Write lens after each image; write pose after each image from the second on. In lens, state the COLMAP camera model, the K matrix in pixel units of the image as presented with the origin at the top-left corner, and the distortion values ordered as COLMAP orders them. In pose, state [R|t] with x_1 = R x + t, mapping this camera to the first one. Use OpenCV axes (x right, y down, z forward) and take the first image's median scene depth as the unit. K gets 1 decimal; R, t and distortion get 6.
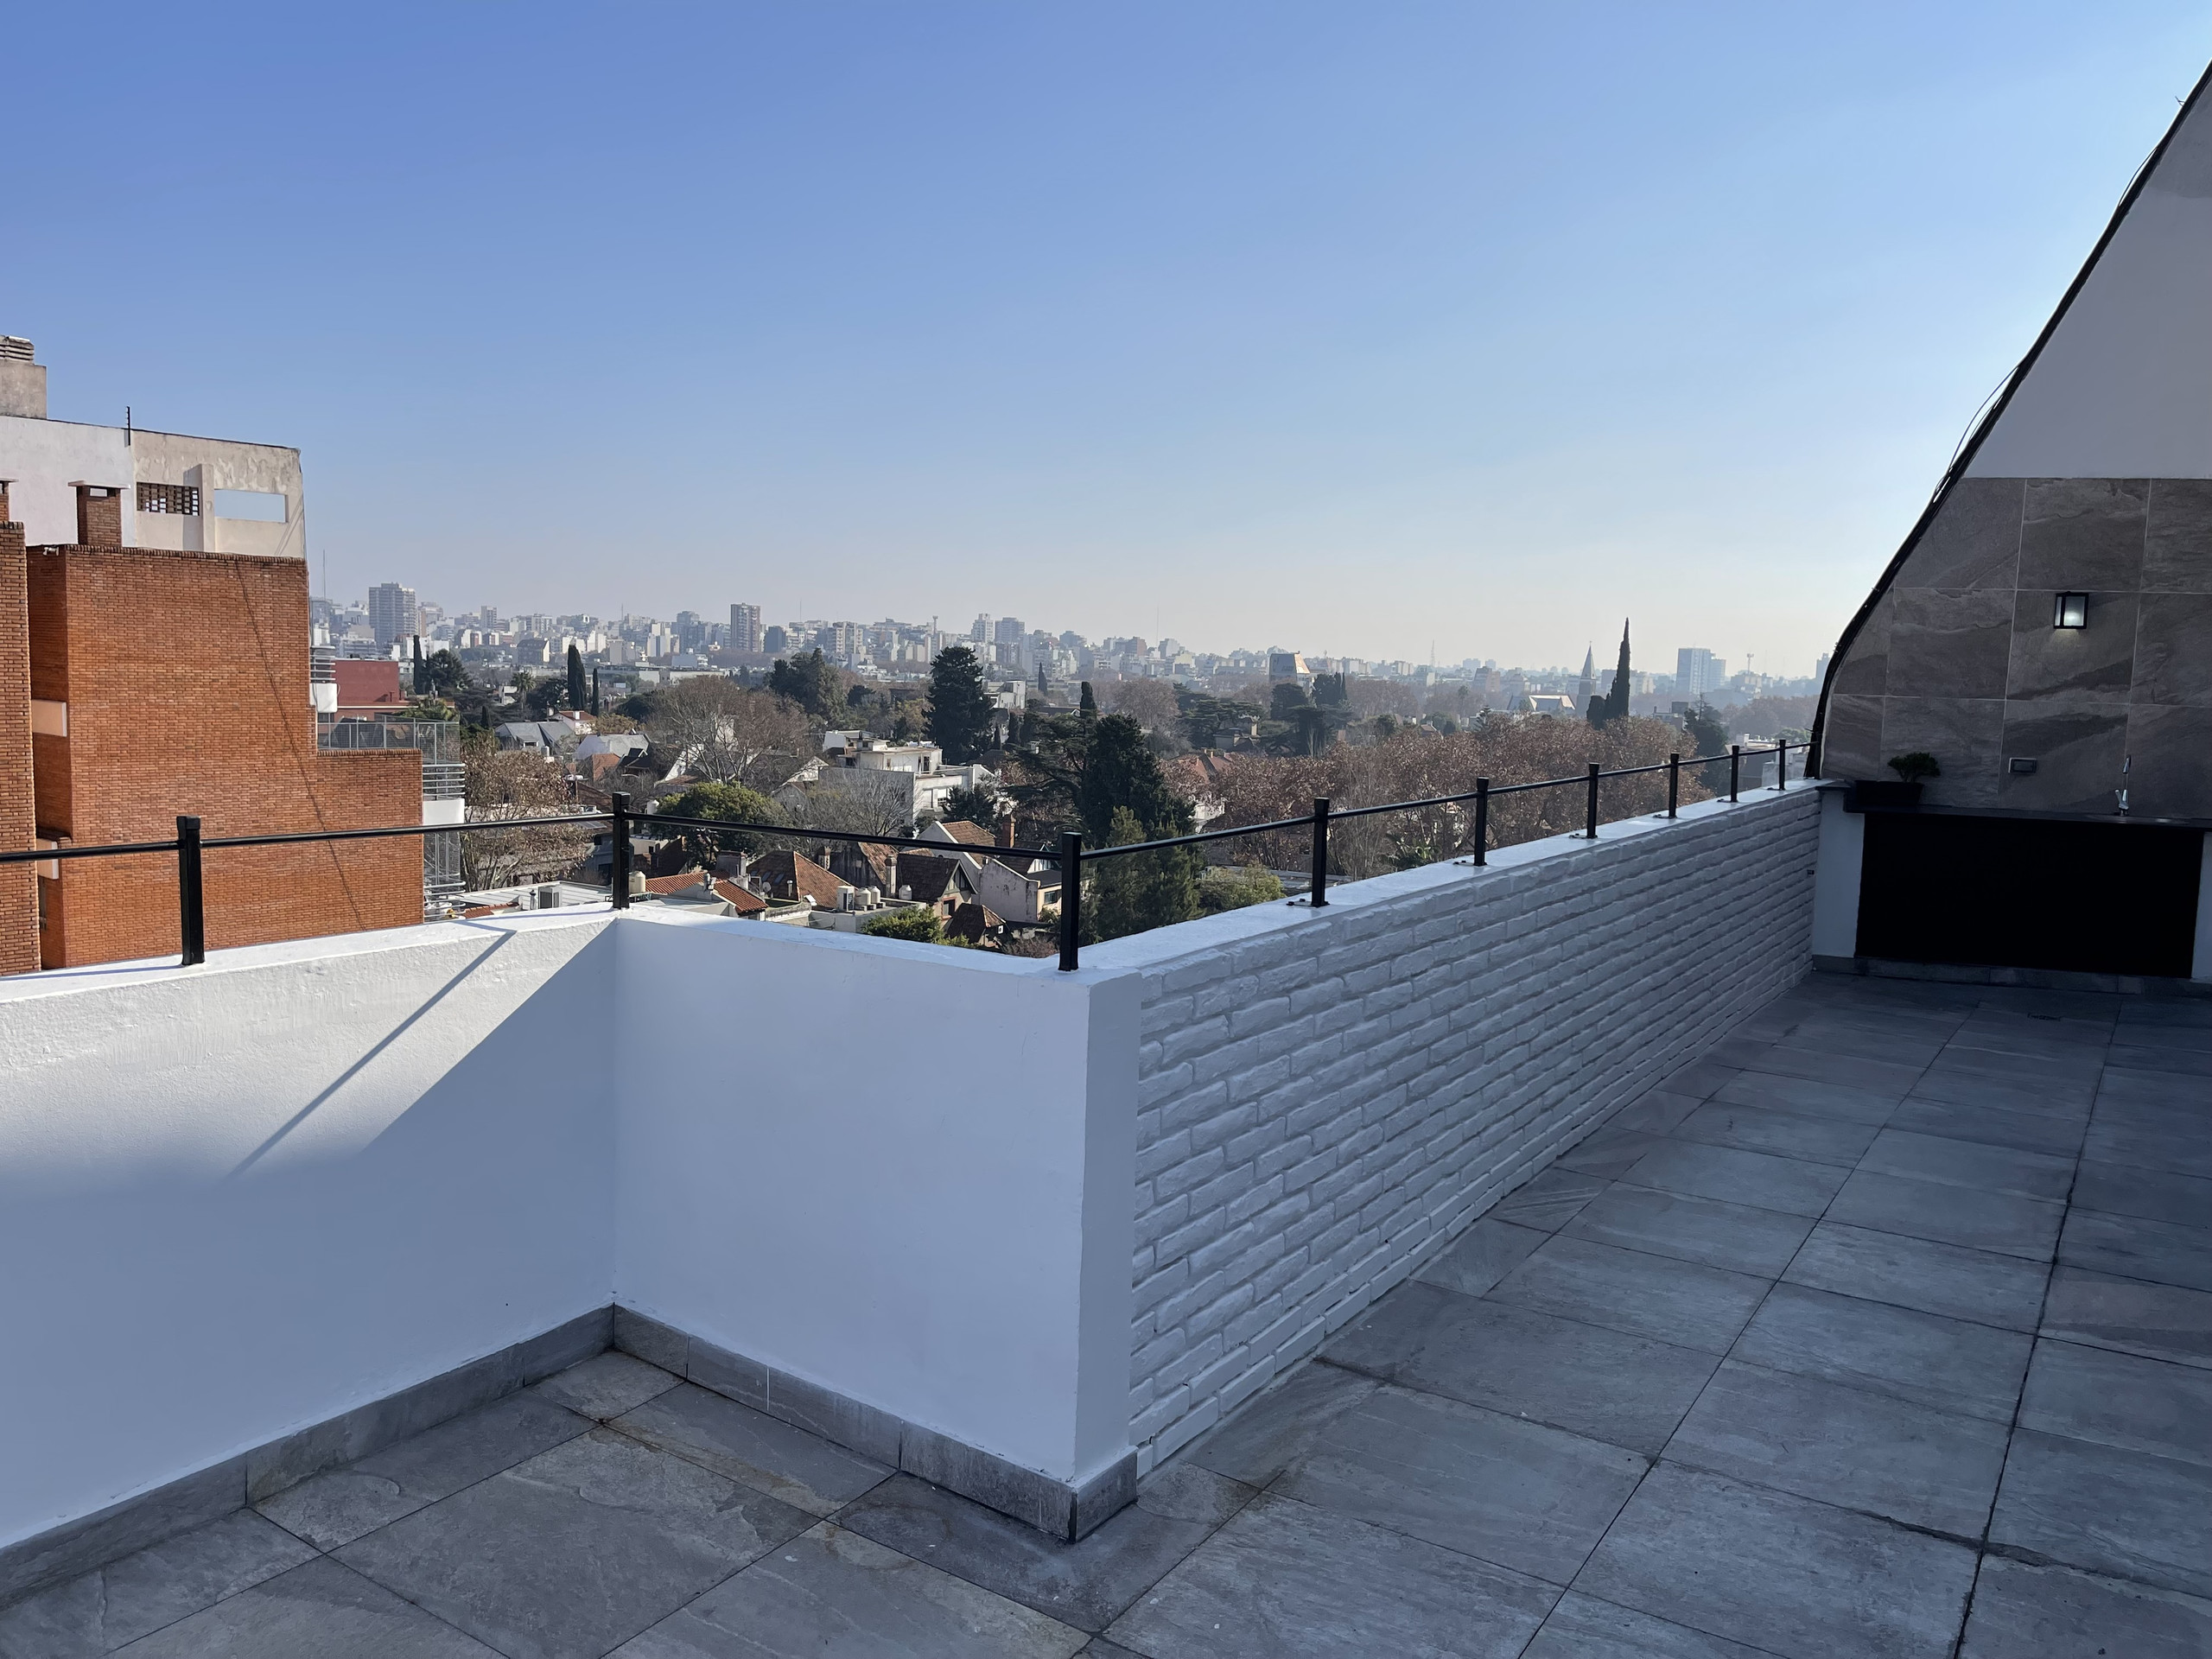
lens RADIAL K [[1655.2, 0, 1114.1], [0, 1655.2, 827.4], [0, 0, 1]] dist [0.075117, -0.088751]
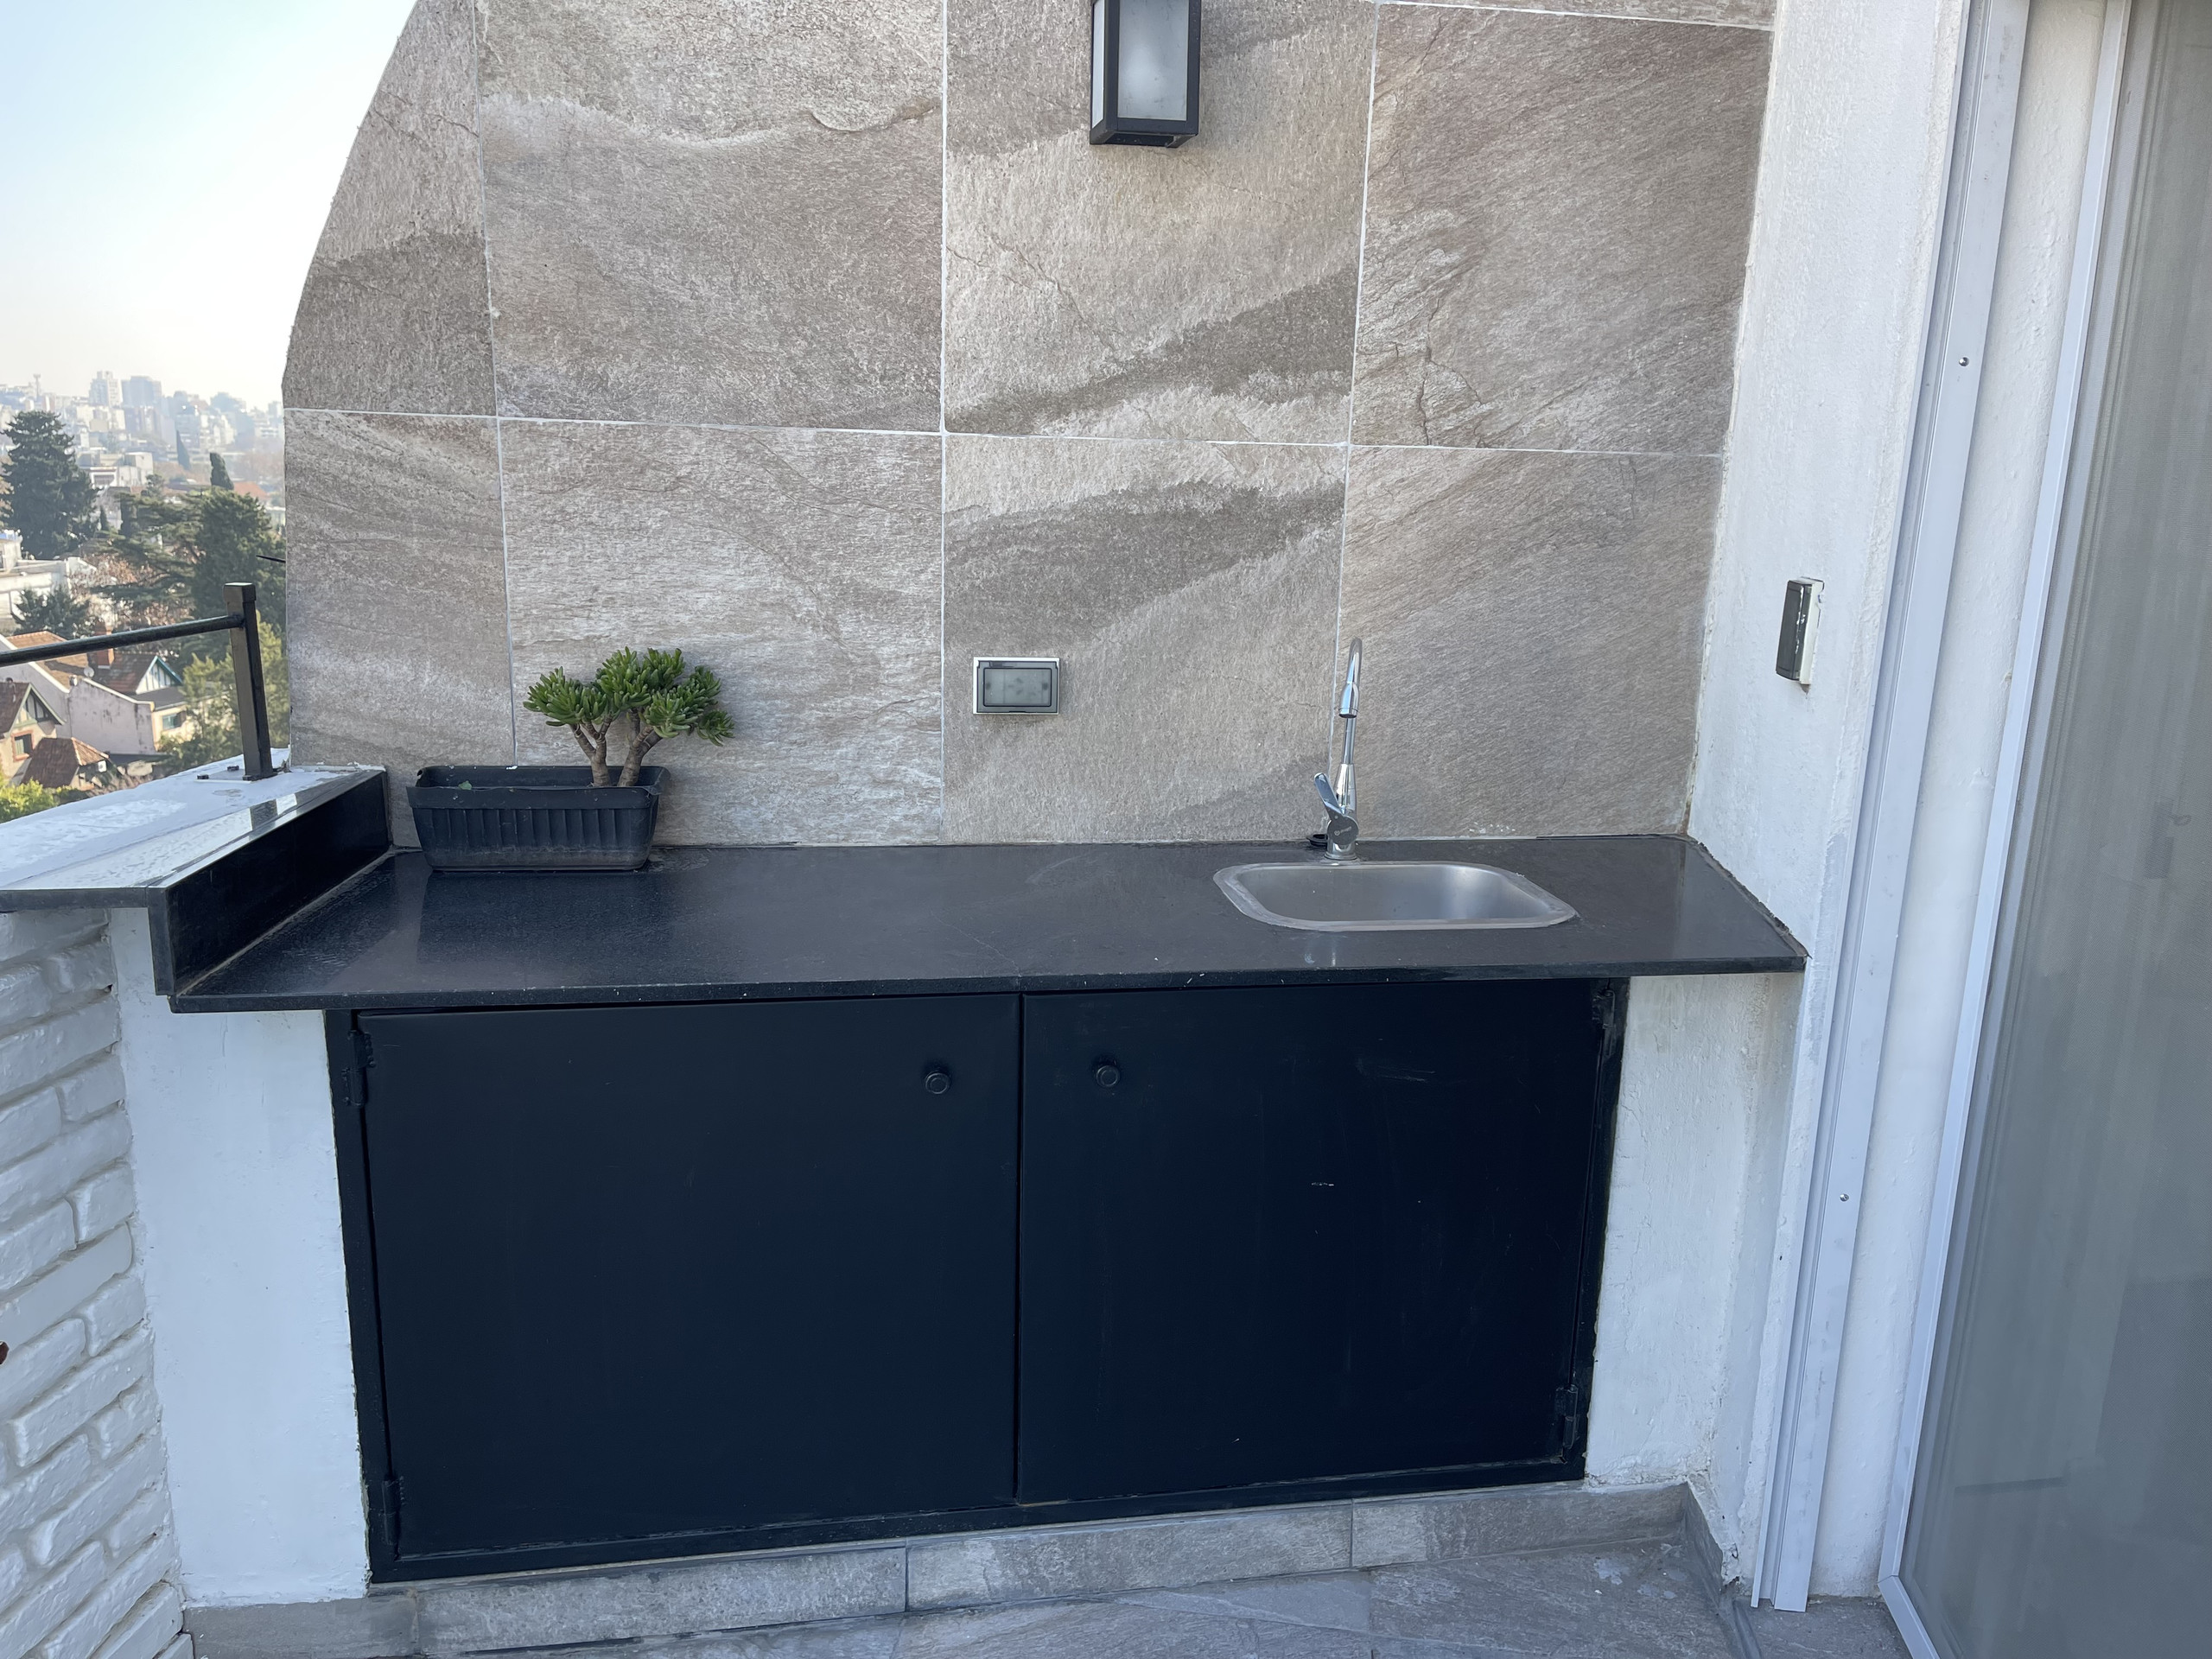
lens RADIAL K [[1655.2, 0, 1099.4], [0, 1655.2, 826.9], [0, 0, 1]] dist [0.075117, -0.088751]
pose [[0.905946, -0.100828, 0.411212, 0.452484], [0.045374, 0.988758, 0.142476, -0.052743], [-0.420955, -0.110417, 0.900336, 0.771375]]
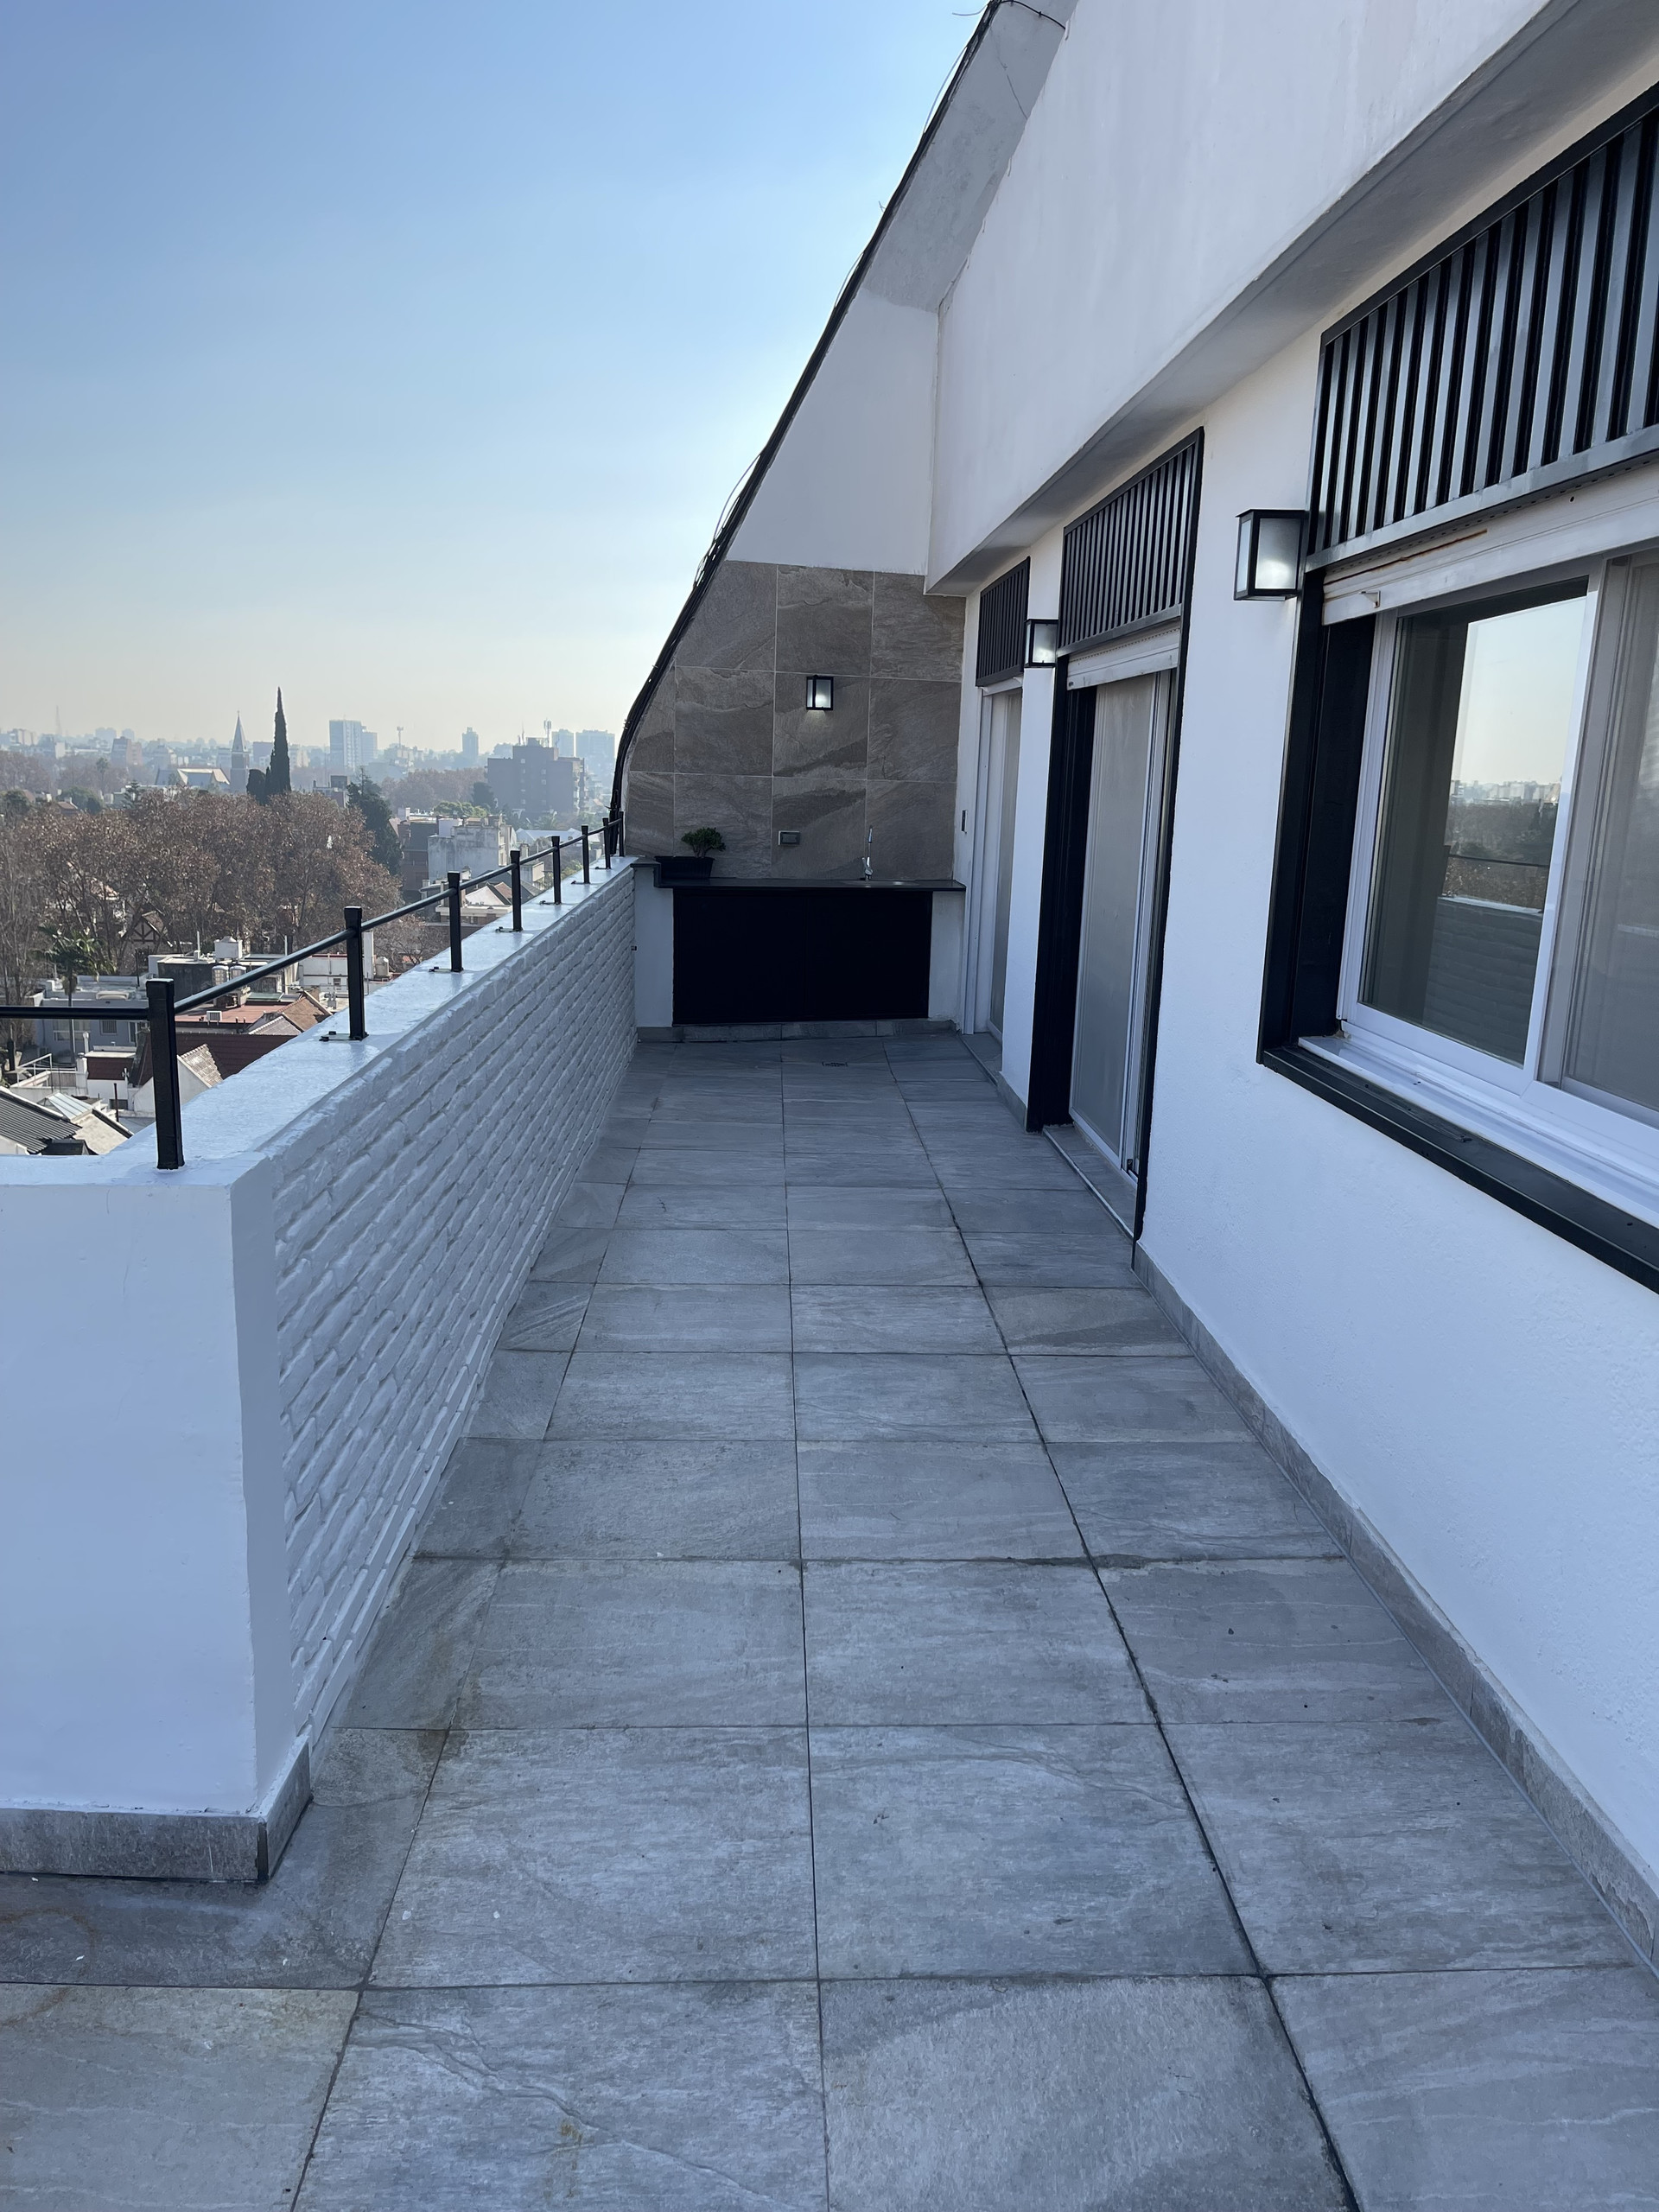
lens RADIAL K [[1655.2, 0, 830.7], [0, 1655.2, 1128.7], [0, 0, 1]] dist [0.075117, -0.088751]
pose [[0.819408, -0.127333, 0.558889, -0.070272], [0.052098, 0.987523, 0.148607, -0.008843], [-0.570839, -0.092653, 0.815818, 0.081755]]
